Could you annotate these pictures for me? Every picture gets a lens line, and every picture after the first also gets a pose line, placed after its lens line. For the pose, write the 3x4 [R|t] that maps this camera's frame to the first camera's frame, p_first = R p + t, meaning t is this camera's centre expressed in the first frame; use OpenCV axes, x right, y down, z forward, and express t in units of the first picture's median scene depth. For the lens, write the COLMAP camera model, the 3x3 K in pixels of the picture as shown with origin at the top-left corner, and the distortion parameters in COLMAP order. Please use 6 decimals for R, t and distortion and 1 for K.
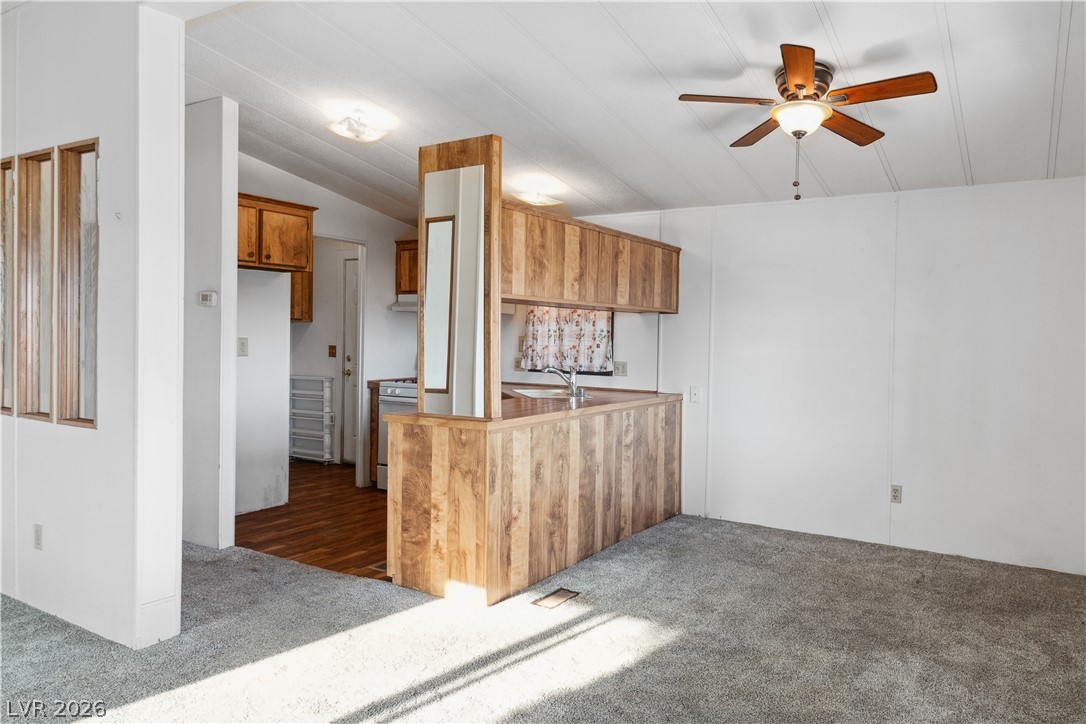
lens RADIAL K [[779.3, 0, 545.1], [0, 779.3, 361.0], [0, 0, 1]] dist [0.008833, -0.000732]
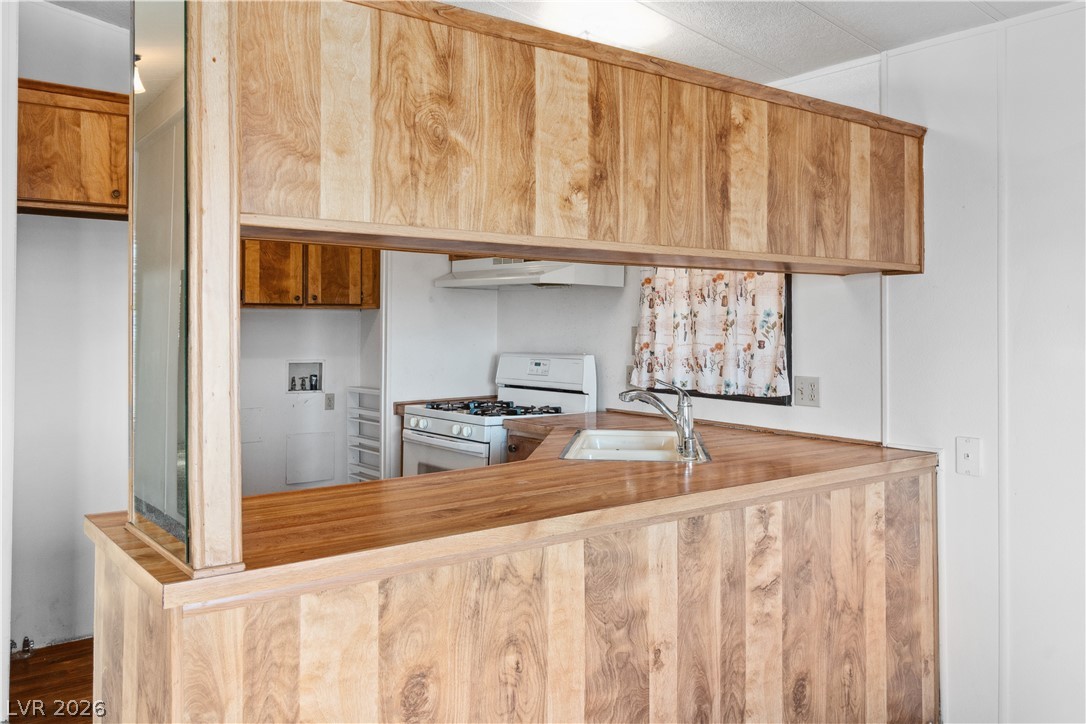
lens RADIAL K [[885.0, 0, 540.3], [0, 885.0, 311.9], [0, 0, 1]] dist [-0.009401, 0.006708]
pose [[0.936738, -0.018791, -0.349527, 0.144184], [0.002380, 0.998877, -0.047325, -0.014860], [0.350024, 0.043499, 0.935730, 0.455050]]
